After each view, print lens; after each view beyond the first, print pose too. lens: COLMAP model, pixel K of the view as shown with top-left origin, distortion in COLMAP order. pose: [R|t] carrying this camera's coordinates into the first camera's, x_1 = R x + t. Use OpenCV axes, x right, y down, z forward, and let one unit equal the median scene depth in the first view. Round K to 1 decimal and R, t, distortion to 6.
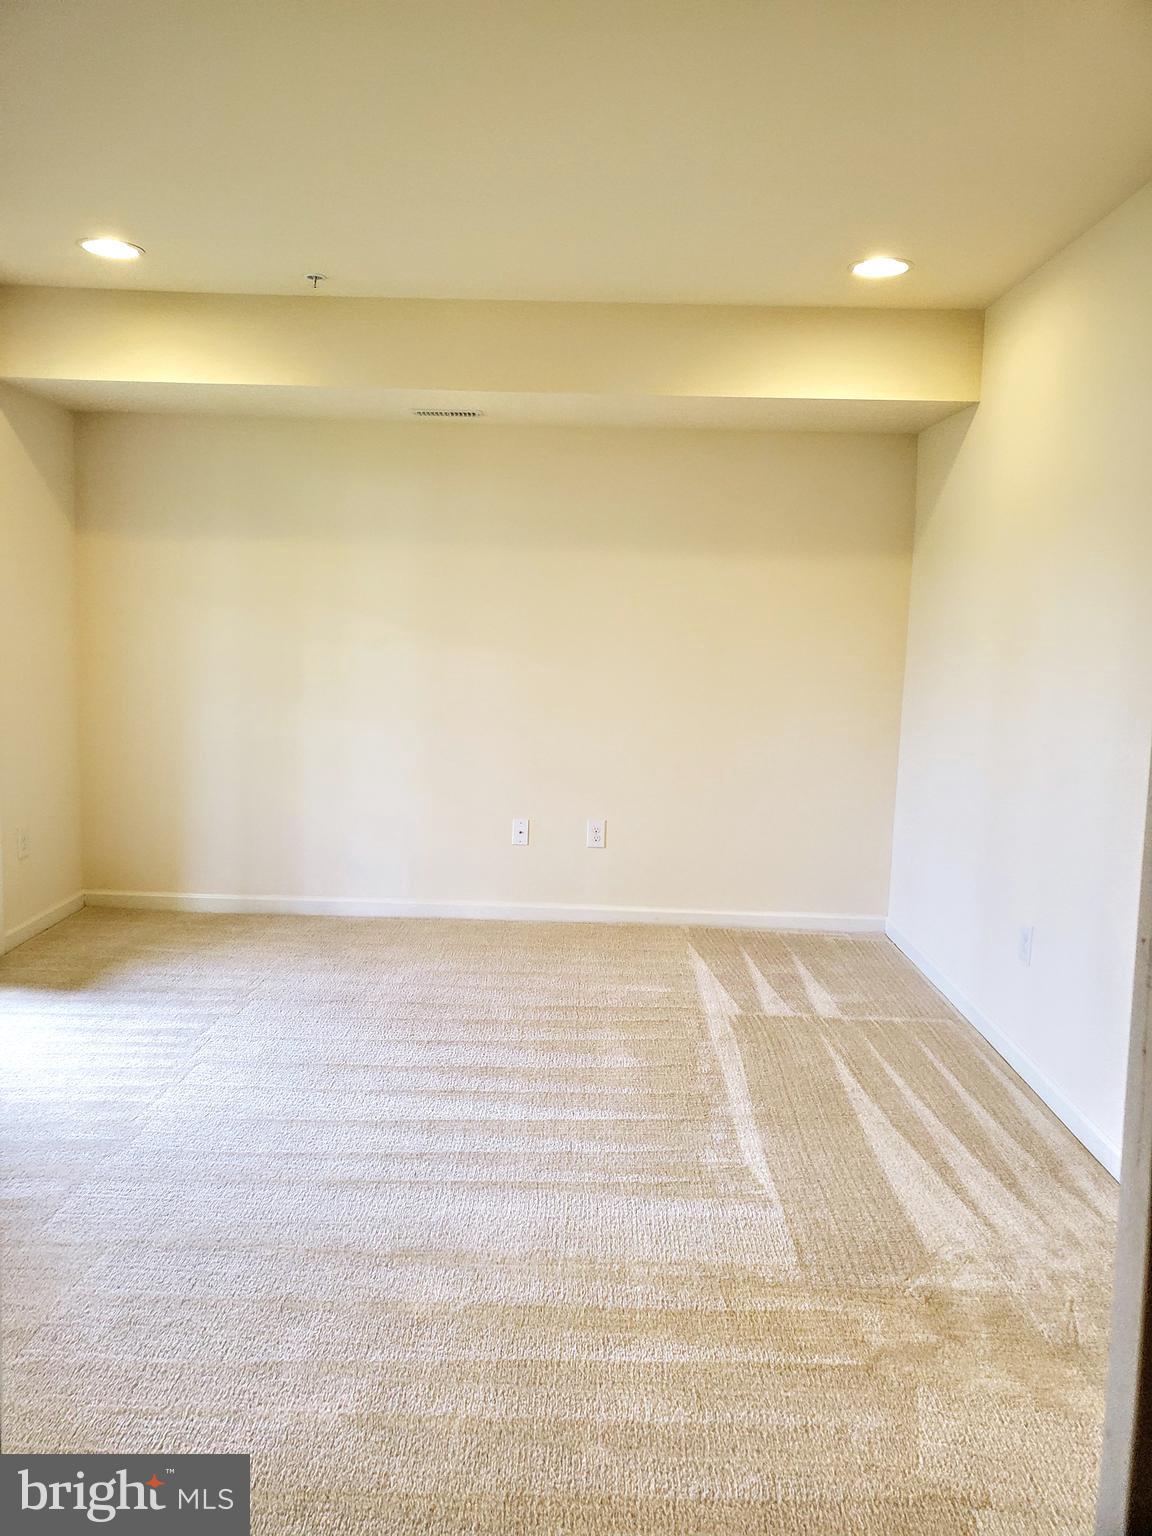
lens RADIAL K [[1188.3, 0, 576.0], [0, 1188.3, 768.0], [0, 0, 1]] dist [0.018870, 0.000878]
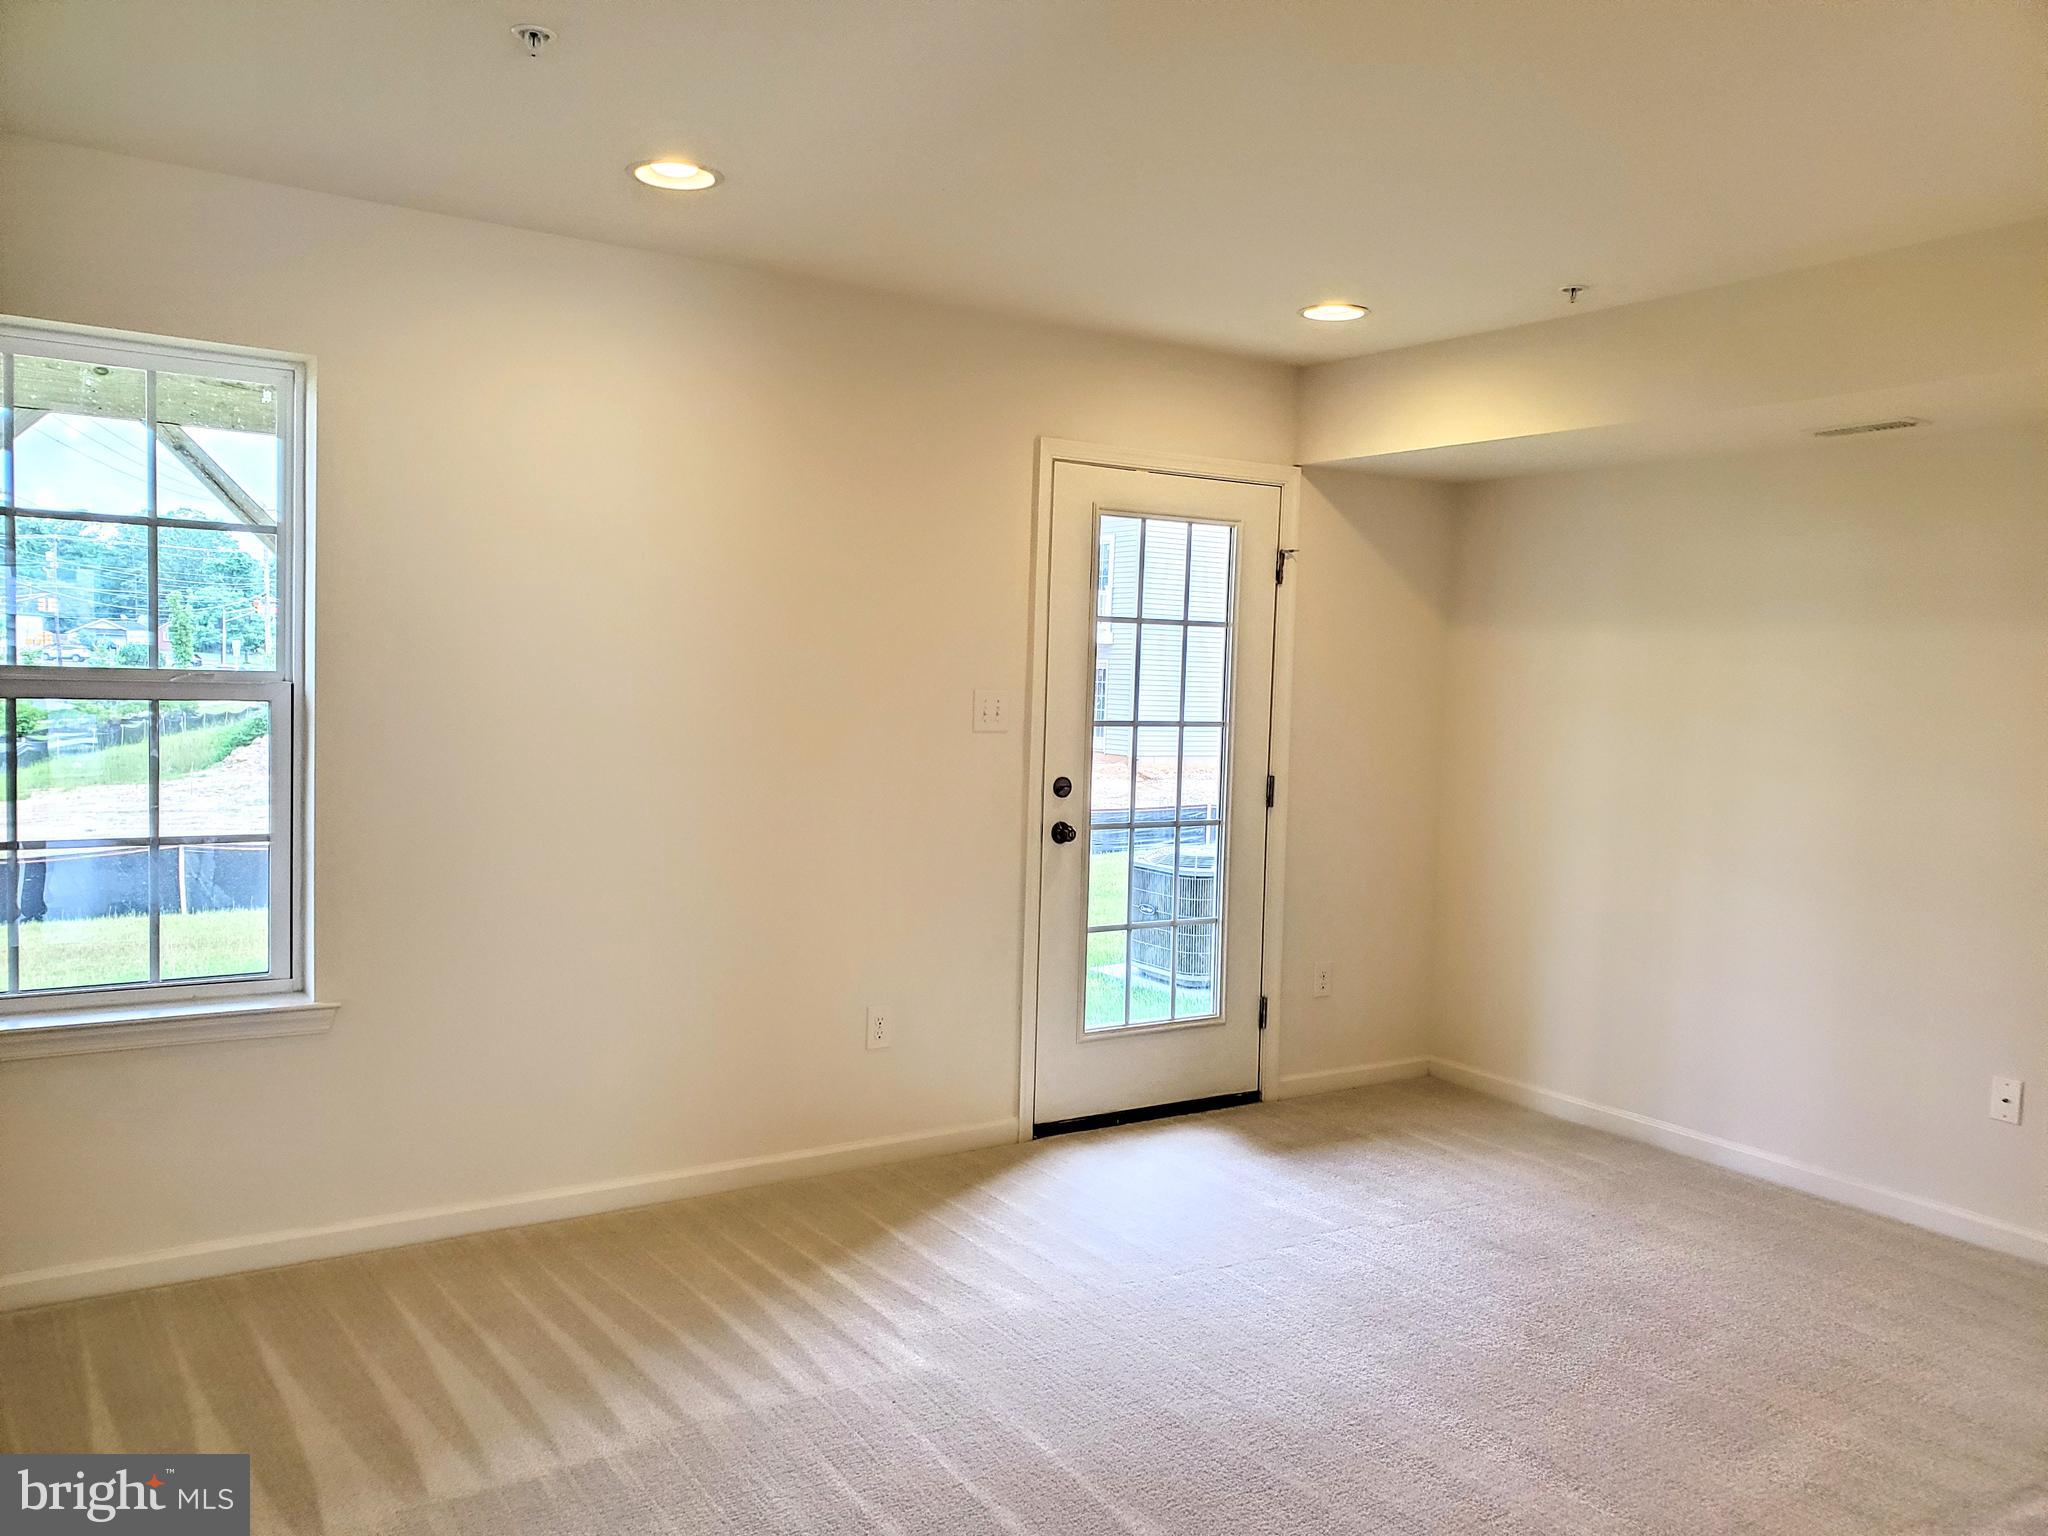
lens RADIAL K [[1584.4, 0, 1024.0], [0, 1584.4, 768.0], [0, 0, 1]] dist [0.018870, 0.000878]
pose [[0.567789, 0.042551, -0.822073, 0.359550], [-0.126554, 0.991303, -0.036098, -0.021459], [0.813388, 0.124532, 0.568236, 0.145885]]
